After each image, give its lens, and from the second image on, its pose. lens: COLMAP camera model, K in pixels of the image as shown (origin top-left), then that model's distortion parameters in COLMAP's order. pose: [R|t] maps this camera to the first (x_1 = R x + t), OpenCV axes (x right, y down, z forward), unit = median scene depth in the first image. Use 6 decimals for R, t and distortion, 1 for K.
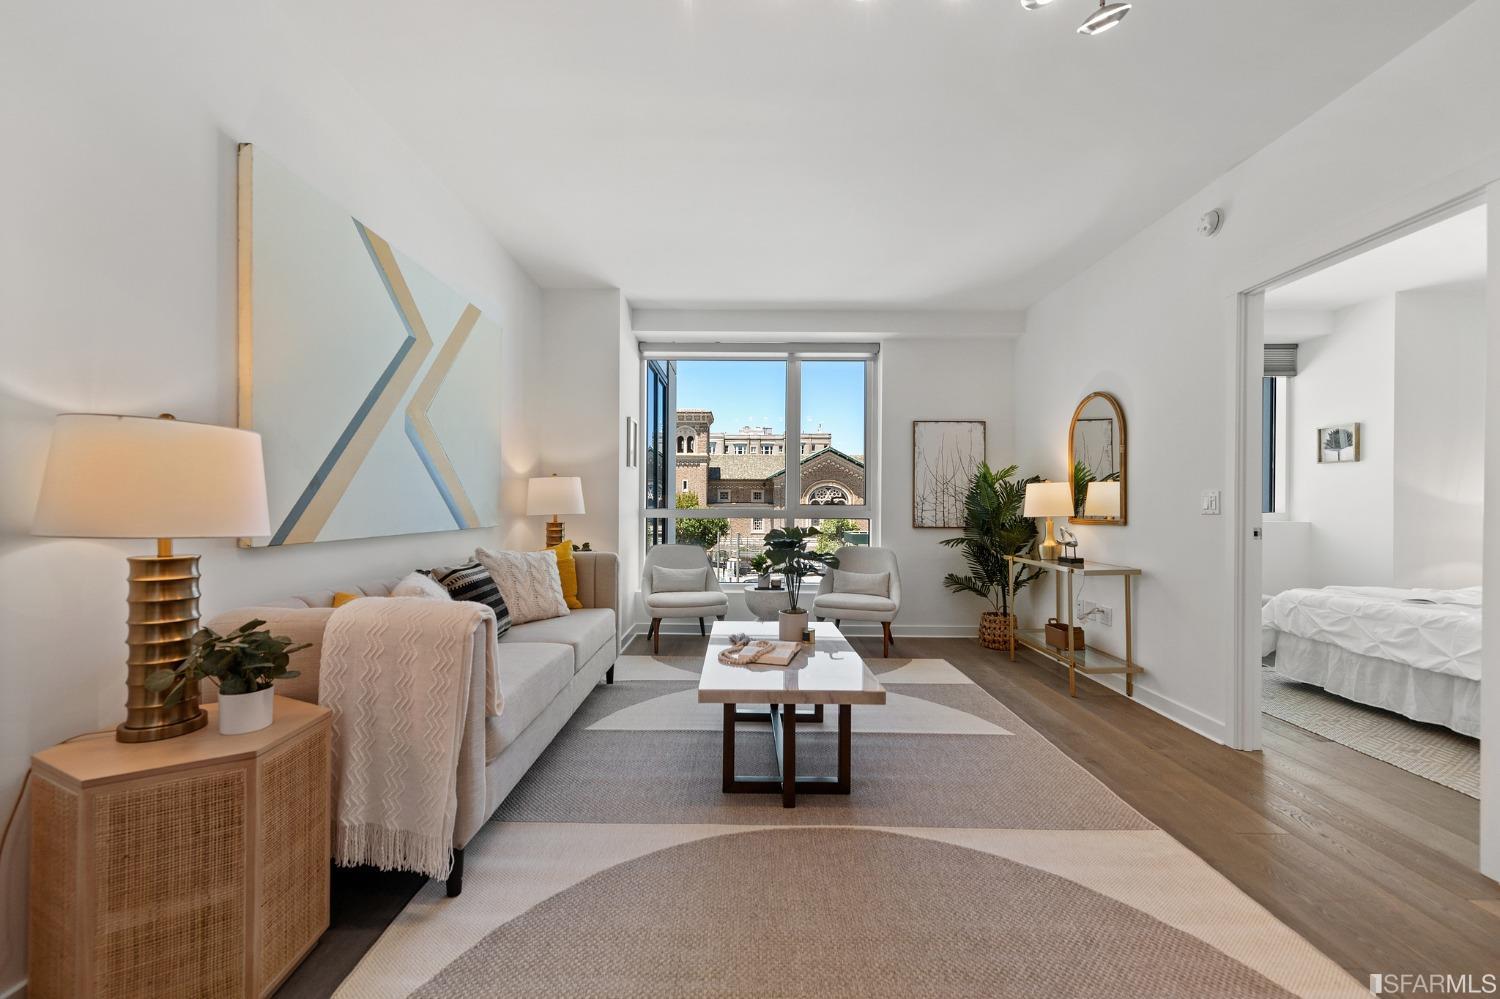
lens RADIAL K [[596.6, 0, 743.9], [0, 596.6, 505.9], [0, 0, 1]] dist [0.015145, -0.003232]
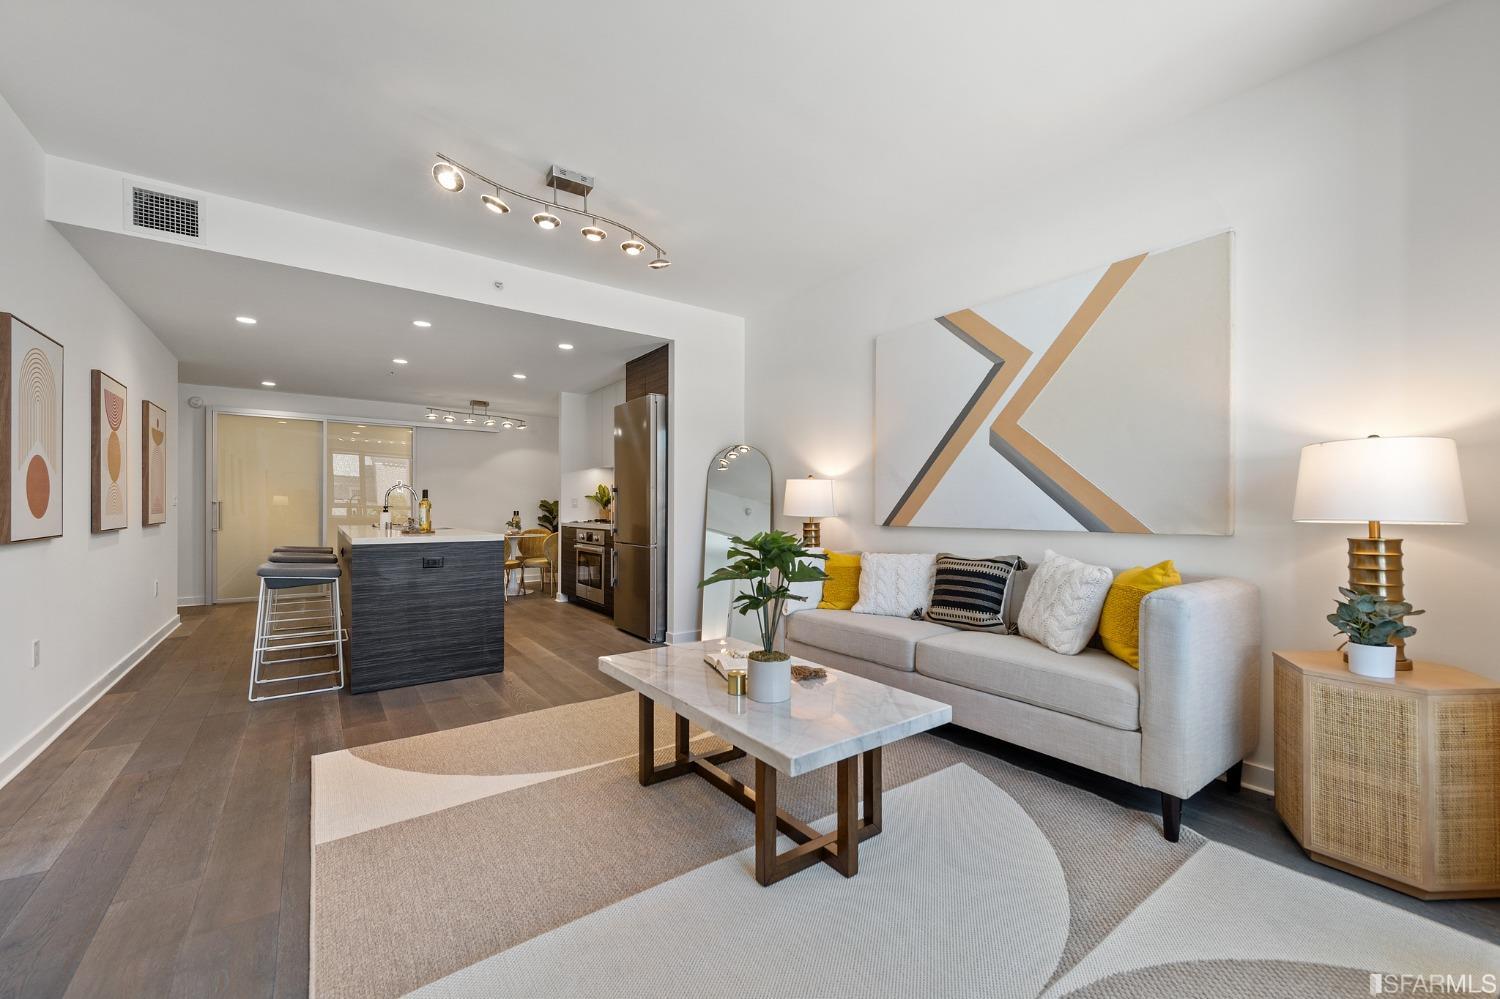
lens RADIAL K [[596.6, 0, 747.8], [0, 596.6, 509.1], [0, 0, 1]] dist [0.015145, -0.003232]
pose [[-0.807716, -0.006739, -0.589534, 0.322645], [-0.006674, 0.999975, -0.002287, 0.007939], [0.589534, 0.002088, -0.807741, 0.987996]]
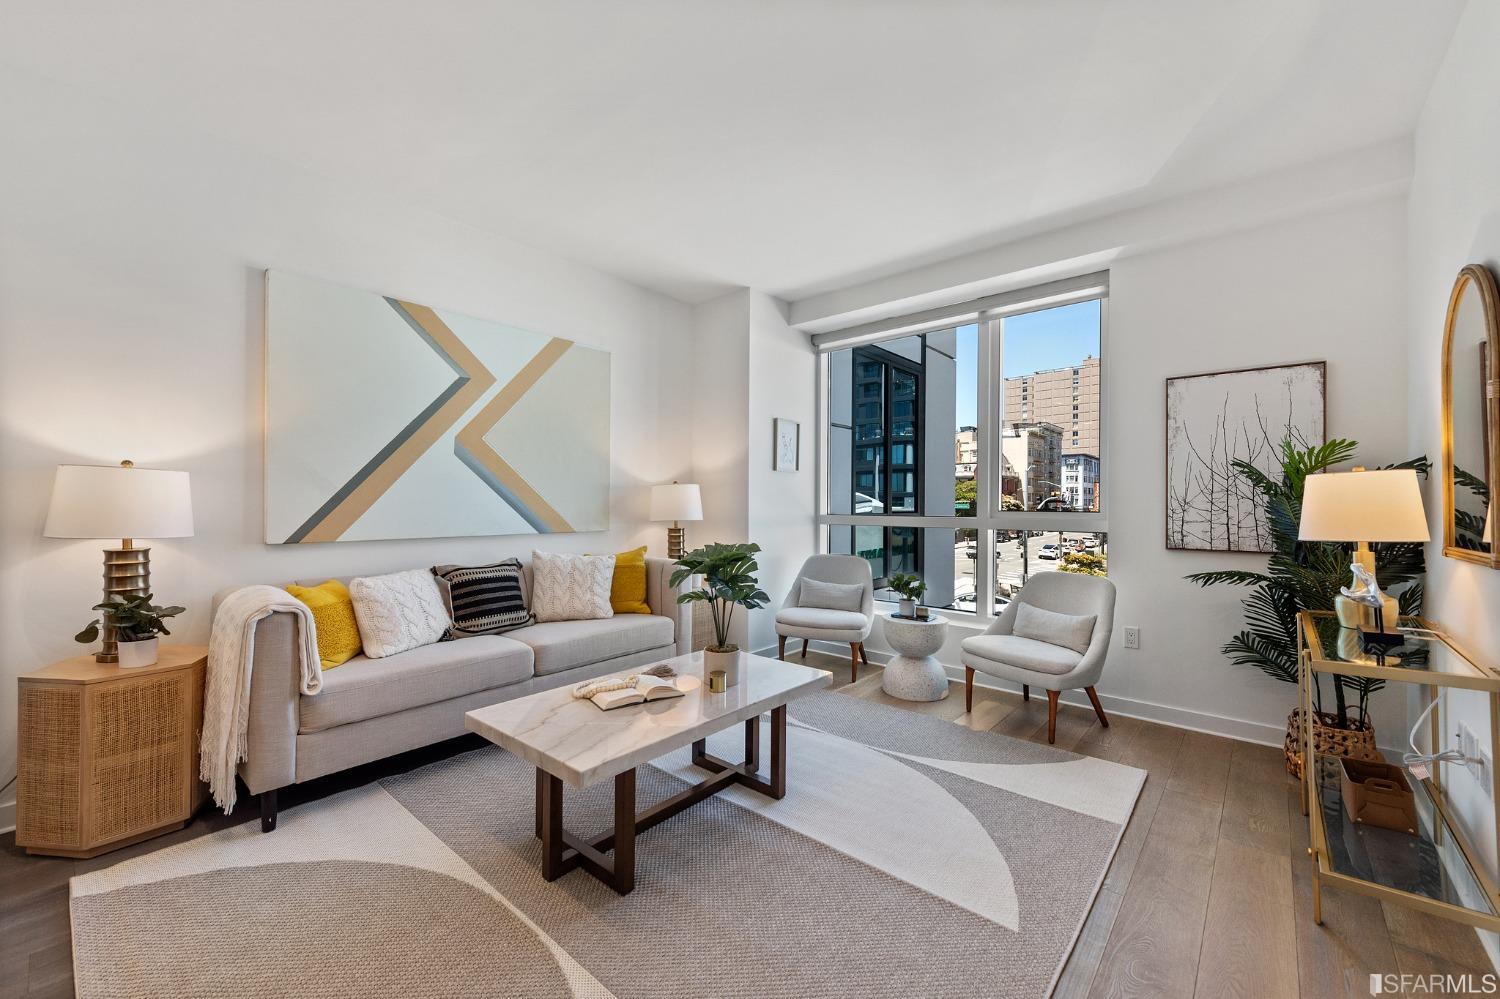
lens RADIAL K [[596.6, 0, 741.1], [0, 596.6, 502.7], [0, 0, 1]] dist [0.015145, -0.003232]
pose [[0.753677, -0.003724, -0.657234, 0.407809], [-0.000351, 0.999982, -0.006068, -0.009368], [0.657245, 0.004804, 0.753662, 0.264491]]
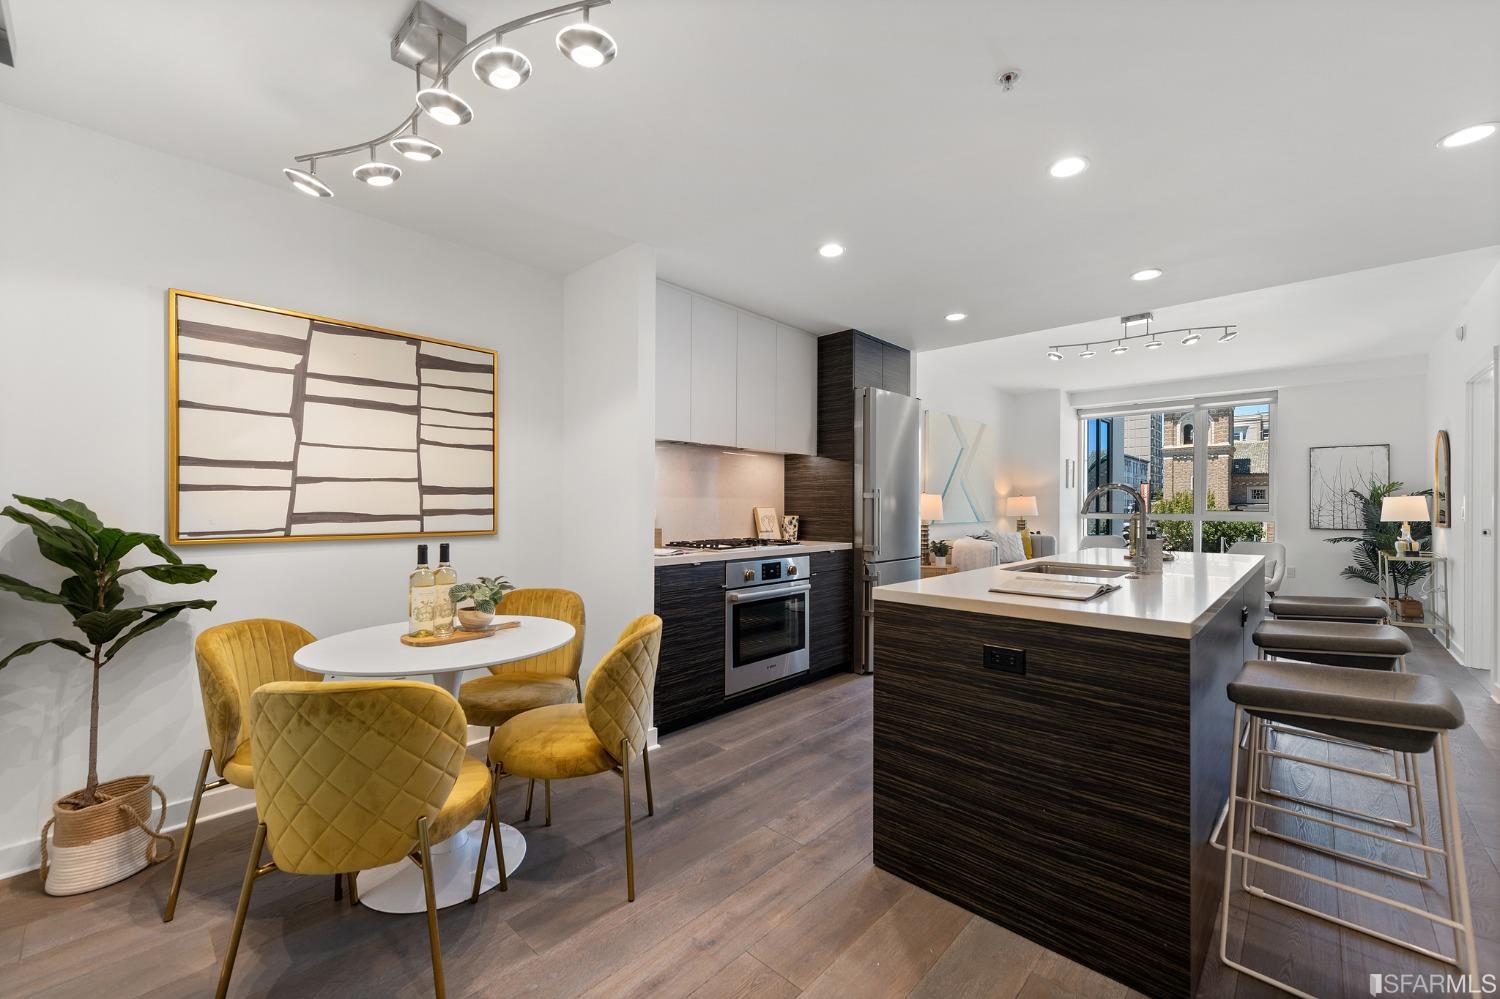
lens RADIAL K [[596.6, 0, 744.1], [0, 596.6, 502.7], [0, 0, 1]] dist [0.015145, -0.003232]
pose [[0.729578, -0.004060, -0.683886, 0.319448], [-0.000458, 0.999979, -0.006426, -0.013411], [0.683898, 0.005001, 0.729561, -0.926962]]
